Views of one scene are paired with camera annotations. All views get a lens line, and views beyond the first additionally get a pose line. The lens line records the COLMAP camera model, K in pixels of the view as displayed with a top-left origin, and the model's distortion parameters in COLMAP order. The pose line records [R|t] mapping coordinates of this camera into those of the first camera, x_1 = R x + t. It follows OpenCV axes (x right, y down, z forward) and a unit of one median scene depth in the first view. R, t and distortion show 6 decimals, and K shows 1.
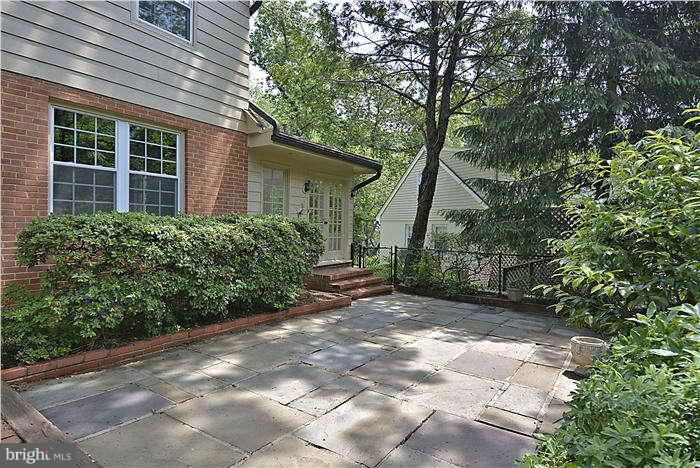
lens RADIAL K [[380.1, 0, 352.4], [0, 380.1, 232.9], [0, 0, 1]] dist [0.011284, -0.005387]
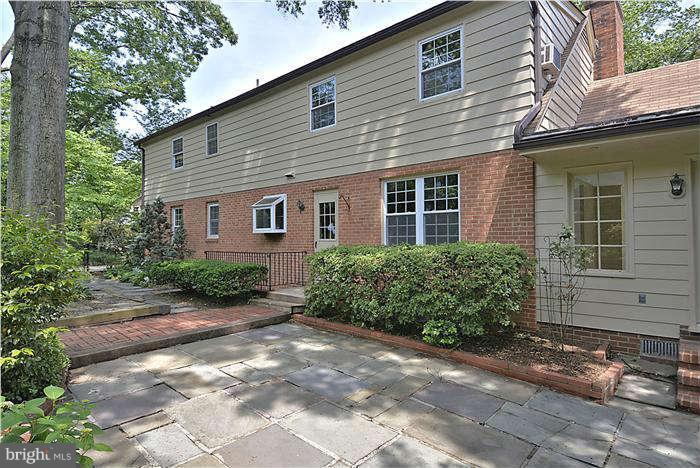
lens RADIAL K [[380.1, 0, 353.7], [0, 380.1, 236.9], [0, 0, 1]] dist [0.011284, -0.005387]
pose [[-0.127715, -0.011846, -0.991740, 0.893077], [-0.009394, 0.999898, -0.010734, -0.063545], [0.991766, 0.007945, -0.127813, 1.038322]]
